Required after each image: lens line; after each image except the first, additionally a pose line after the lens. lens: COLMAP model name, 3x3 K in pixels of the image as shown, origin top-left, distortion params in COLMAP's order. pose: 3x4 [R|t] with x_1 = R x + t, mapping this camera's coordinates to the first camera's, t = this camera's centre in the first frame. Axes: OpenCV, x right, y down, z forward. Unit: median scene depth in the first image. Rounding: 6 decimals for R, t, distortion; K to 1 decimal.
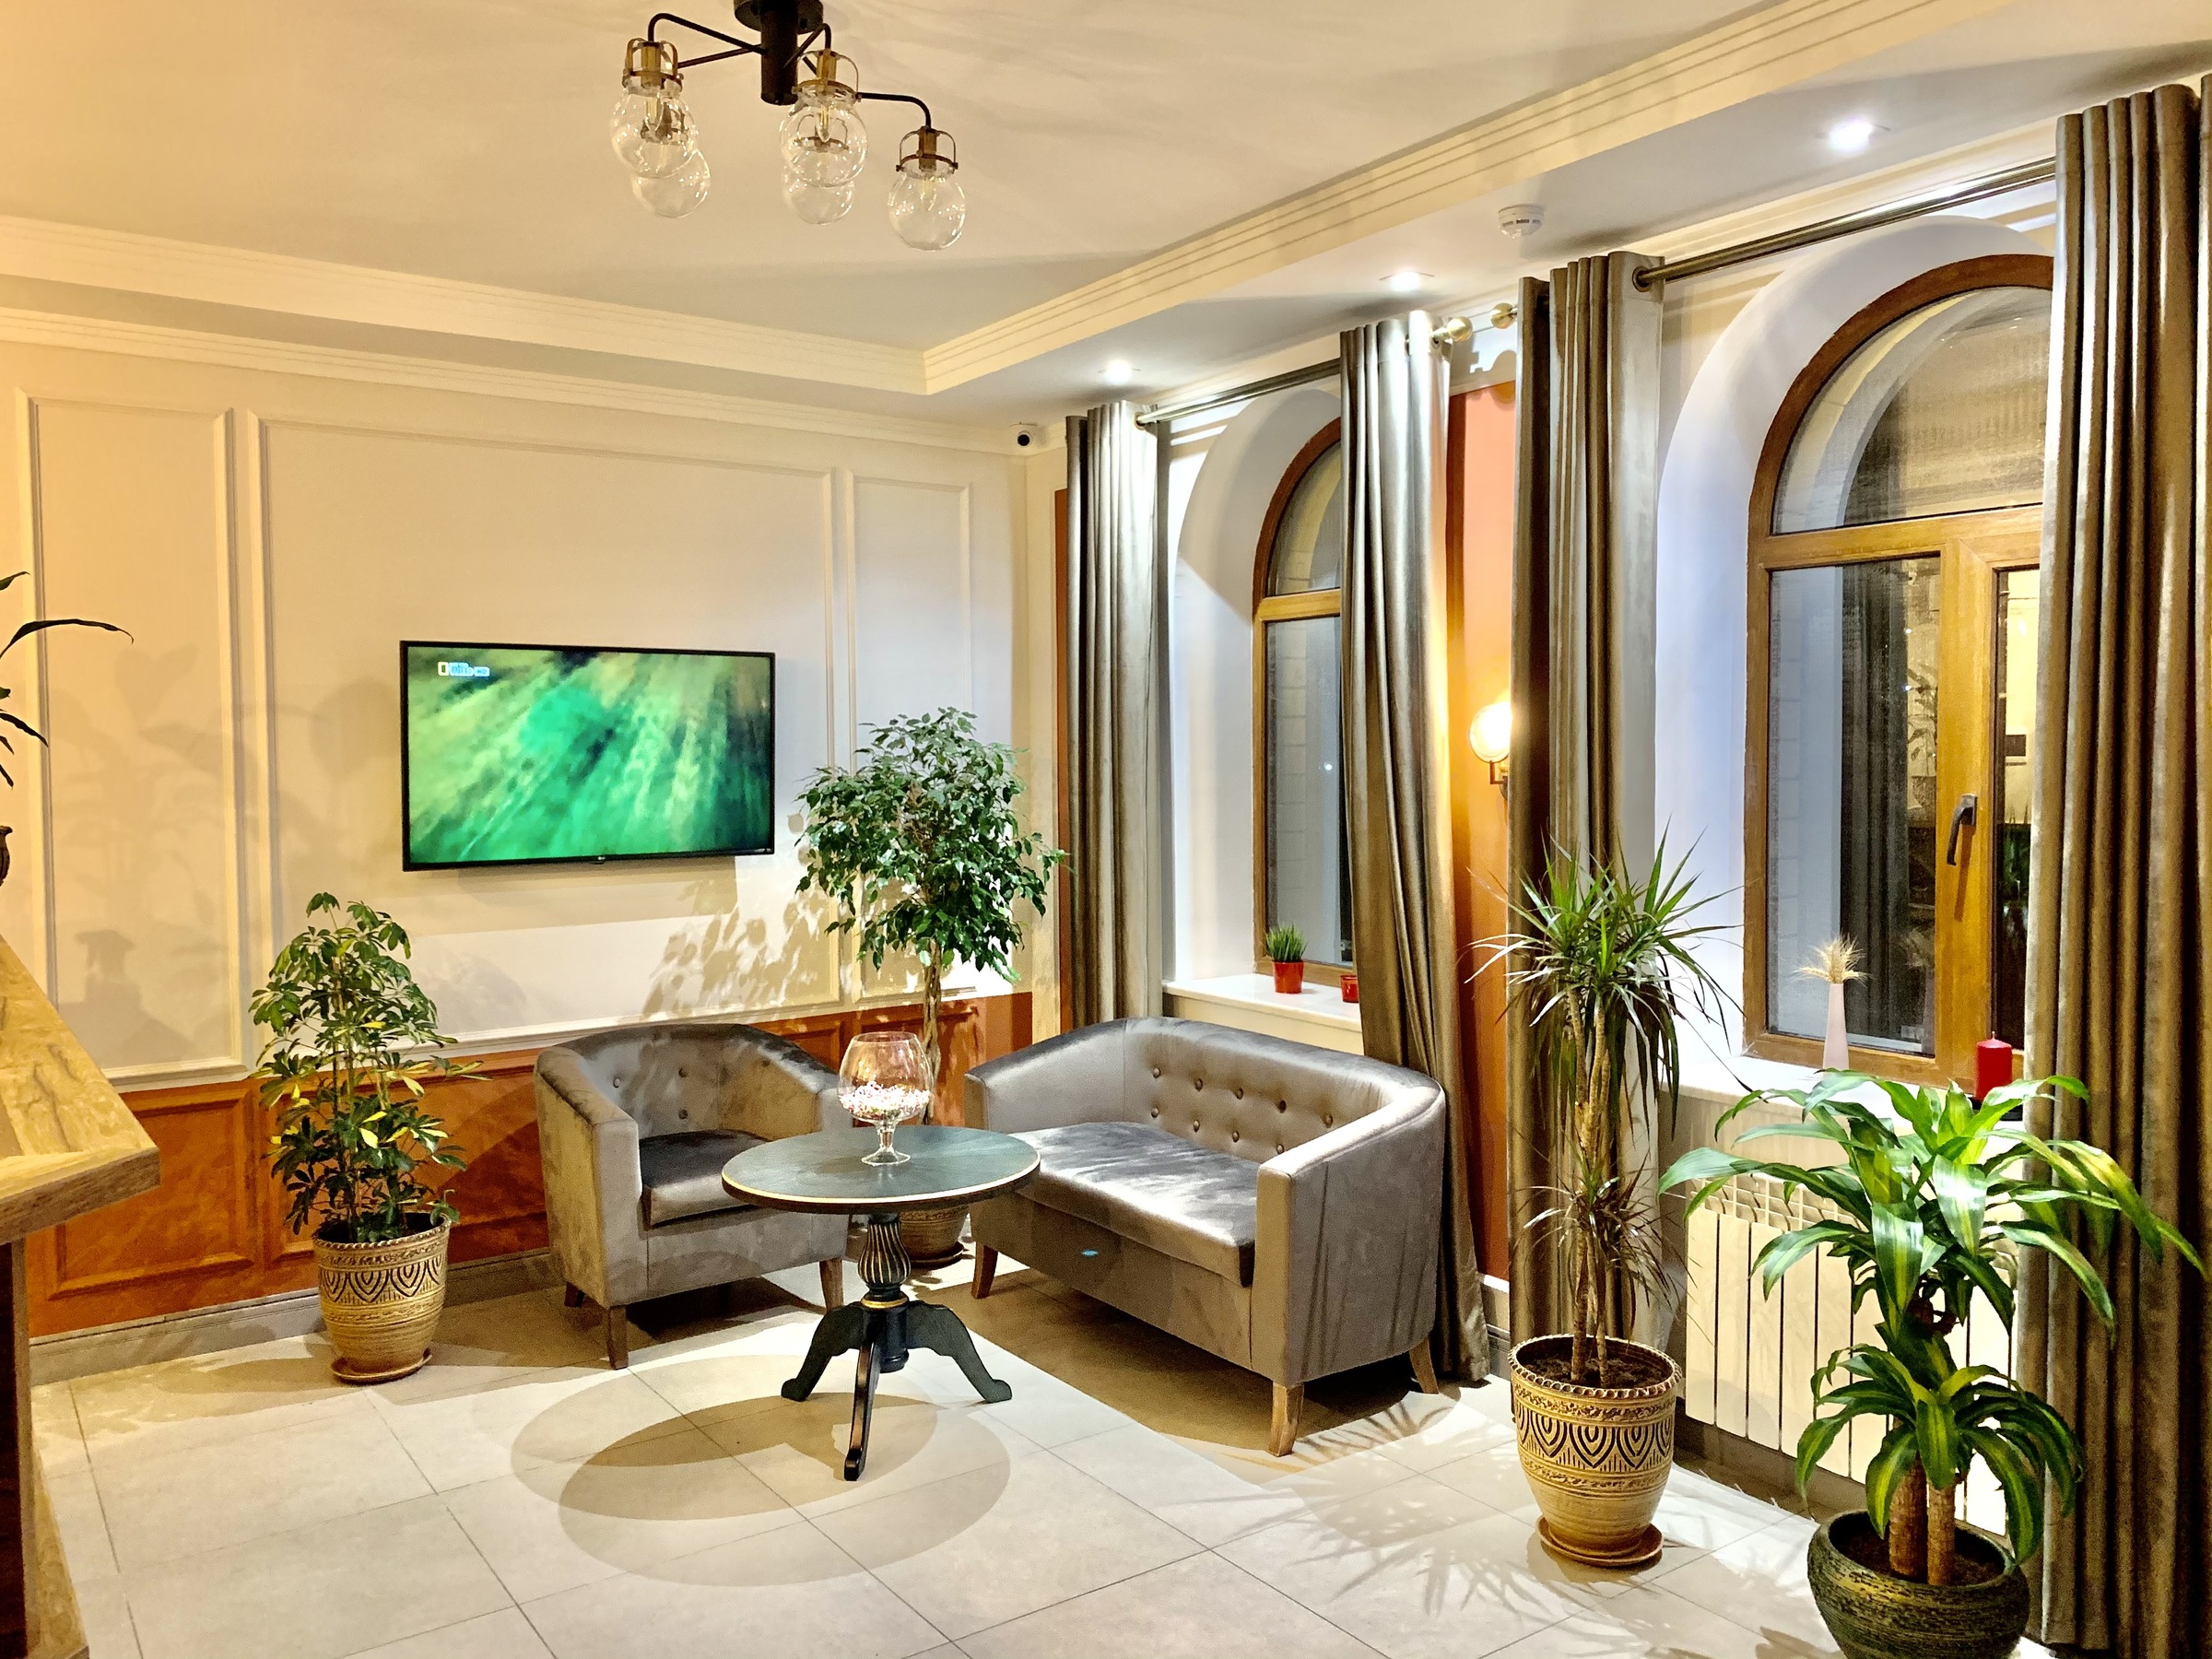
lens RADIAL K [[1669.8, 0, 1098.7], [0, 1669.8, 823.4], [0, 0, 1]] dist [0.028111, -0.033285]
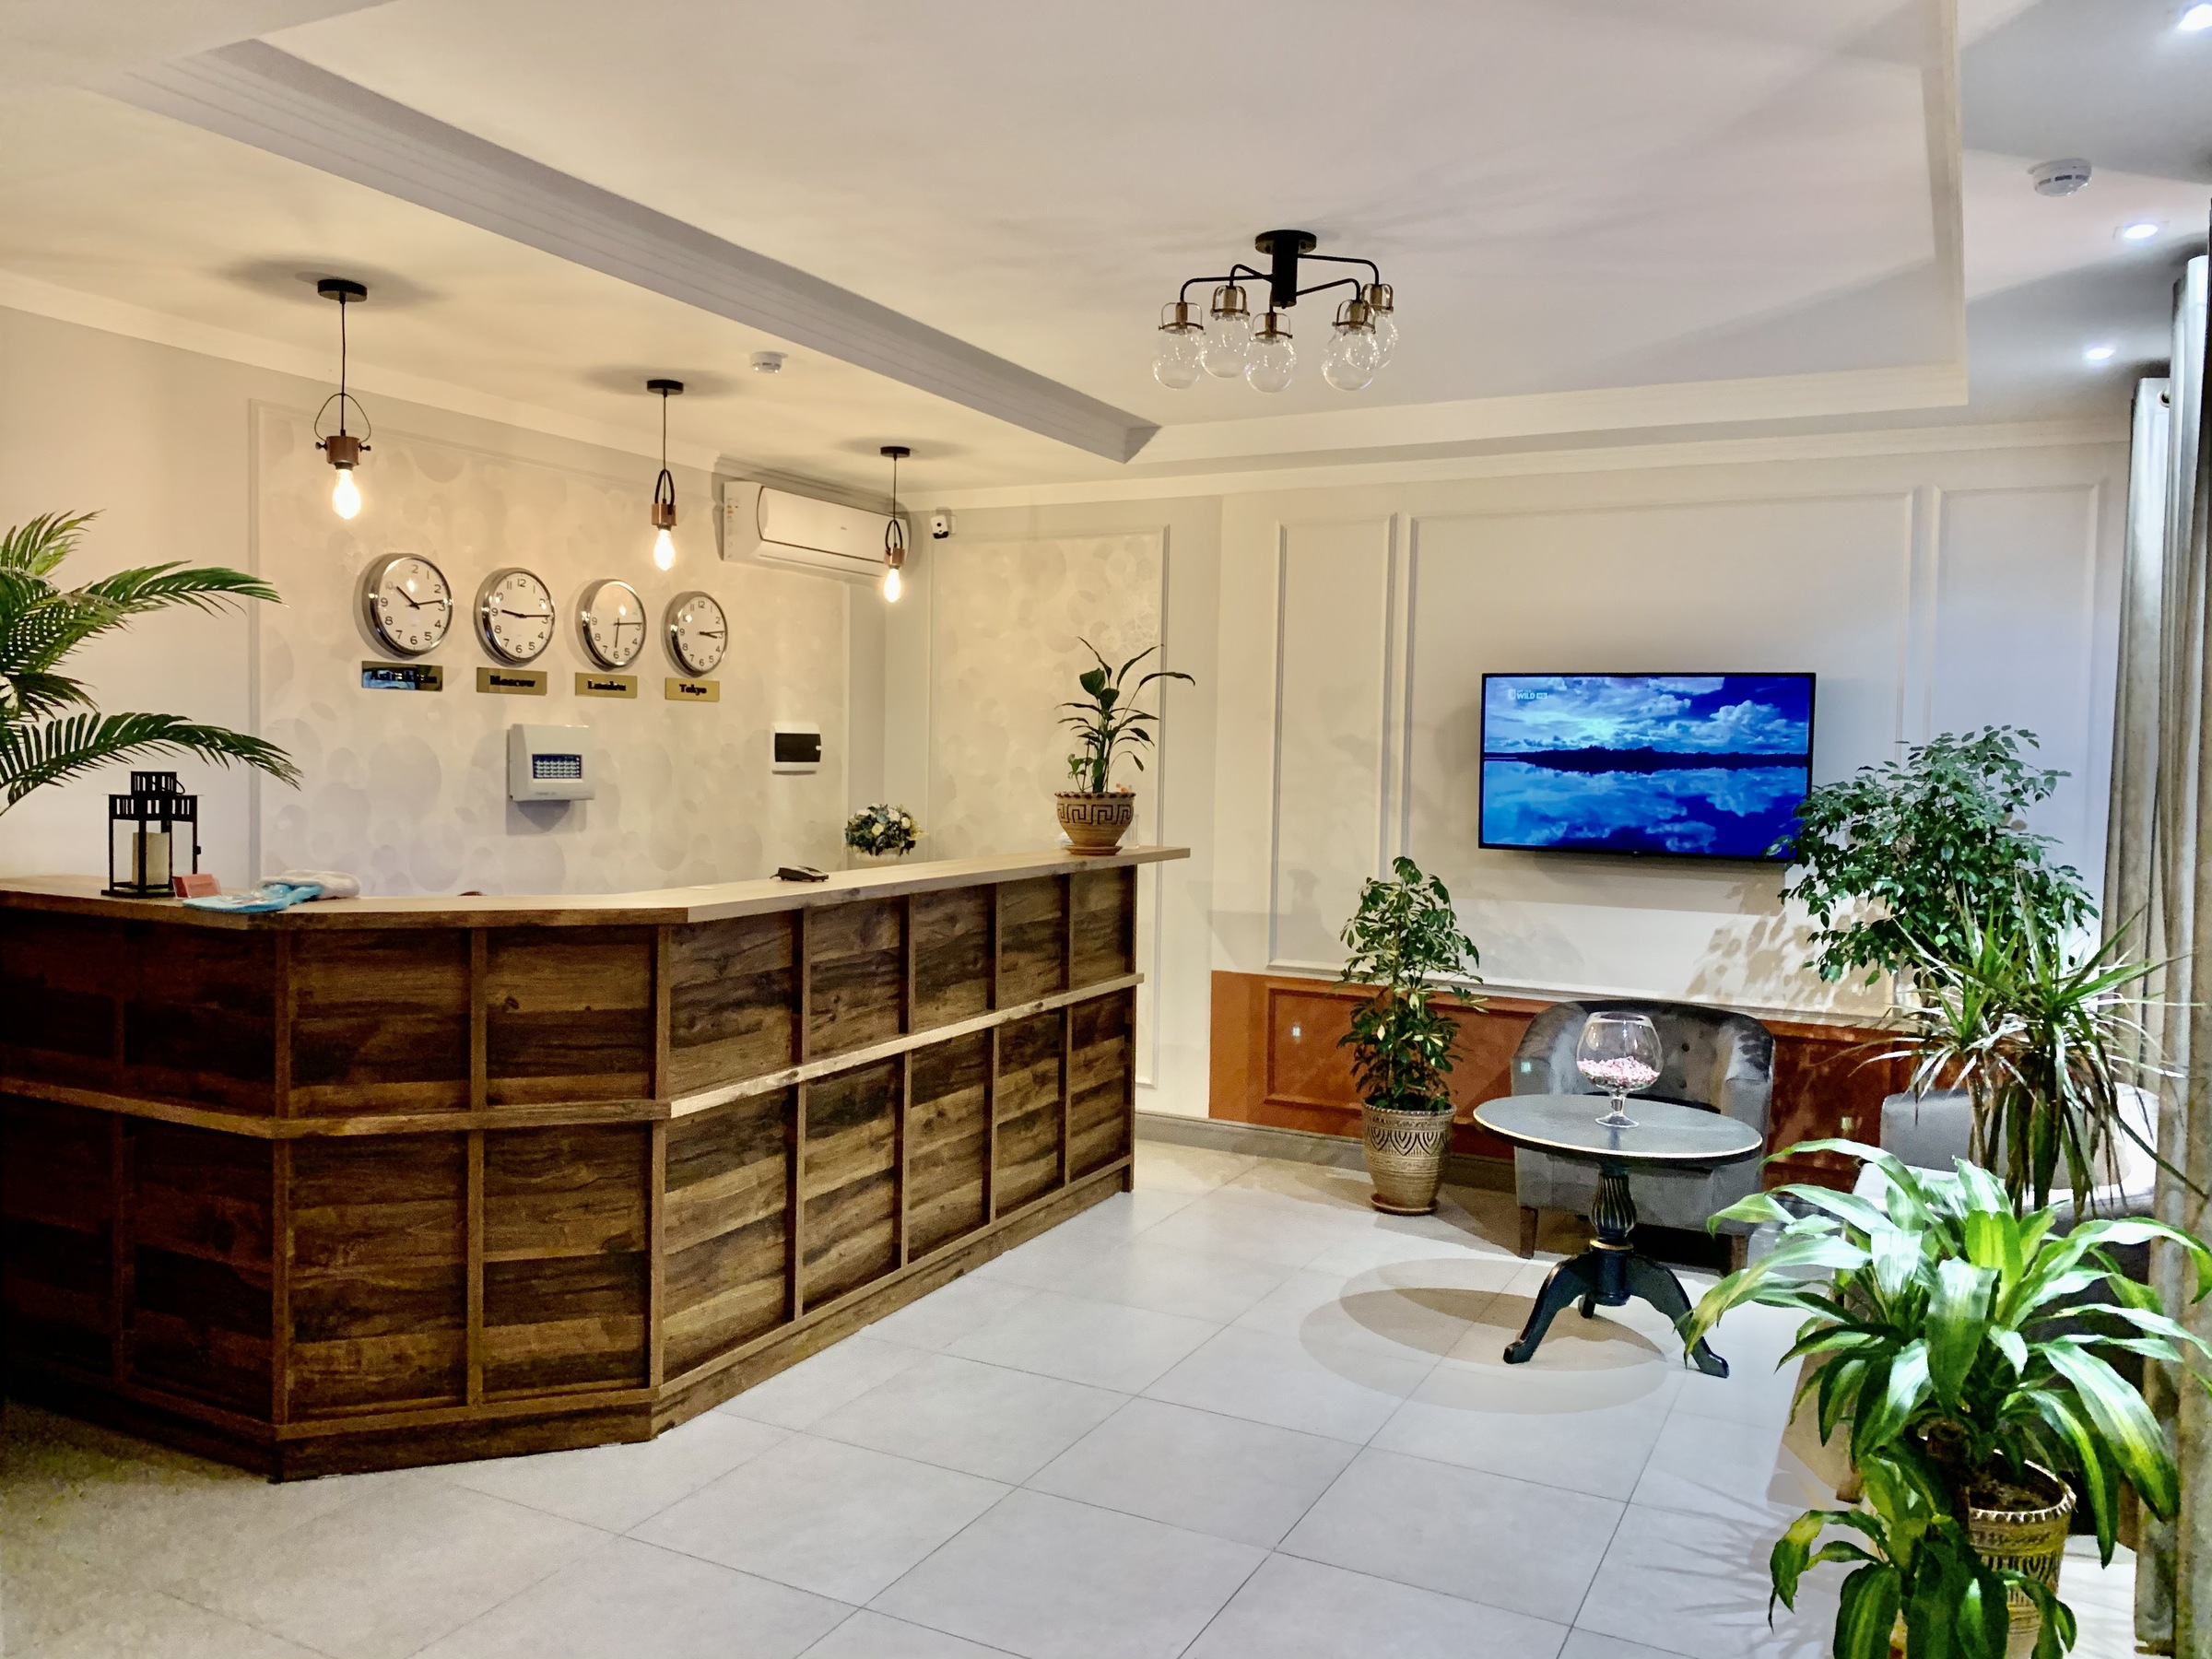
lens RADIAL K [[1669.8, 0, 1097.9], [0, 1669.8, 825.8], [0, 0, 1]] dist [0.028111, -0.033285]
pose [[0.461875, 0.059125, -0.884972, 0.540597], [-0.065566, 0.997322, 0.032412, -0.010753], [0.884518, 0.043054, 0.464515, 0.110556]]
